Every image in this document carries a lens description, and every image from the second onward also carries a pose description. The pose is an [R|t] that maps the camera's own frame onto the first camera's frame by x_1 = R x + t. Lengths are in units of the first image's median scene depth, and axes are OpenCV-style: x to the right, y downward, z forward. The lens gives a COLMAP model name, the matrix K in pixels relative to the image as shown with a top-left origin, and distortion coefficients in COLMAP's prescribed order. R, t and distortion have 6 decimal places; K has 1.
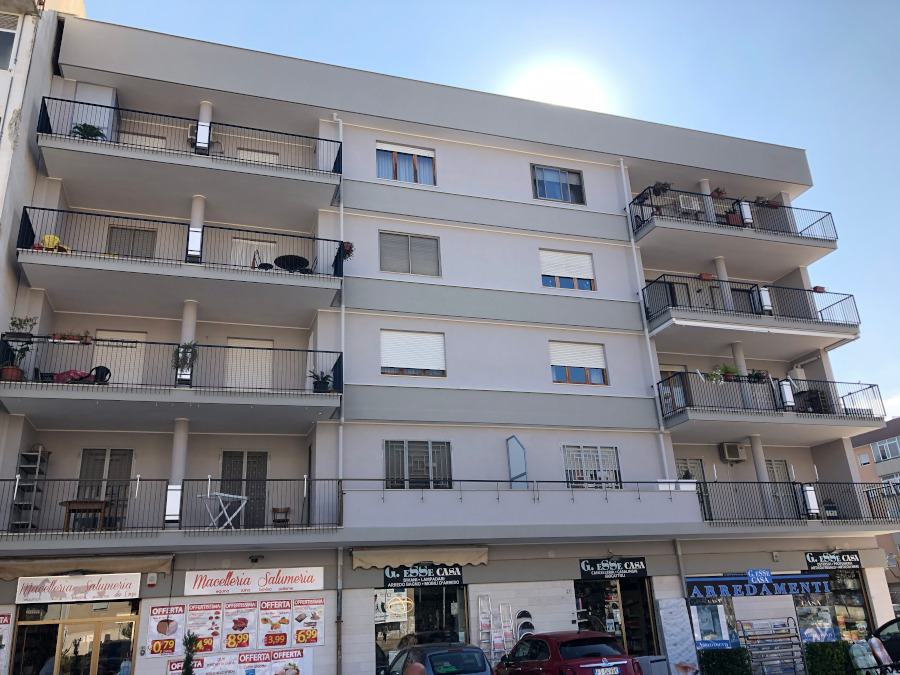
lens RADIAL K [[738.5, 0, 450.0], [0, 738.5, 337.5], [0, 0, 1]] dist [0.023779, -0.008436]
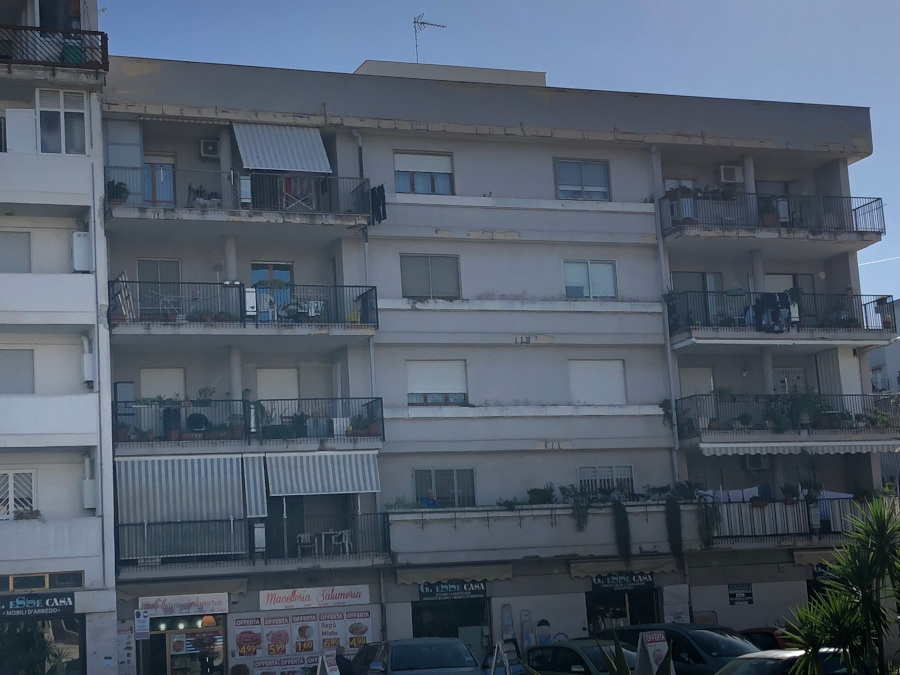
lens RADIAL K [[1701.3, 0, 450.0], [0, 1701.3, 337.5], [0, 0, 1]] dist [0.338939, -2.422270]
pose [[0.997660, 0.001649, 0.068346, -0.214010], [-0.014506, 0.982053, 0.188046, -0.535790], [-0.066809, -0.188597, 0.979779, -1.451507]]
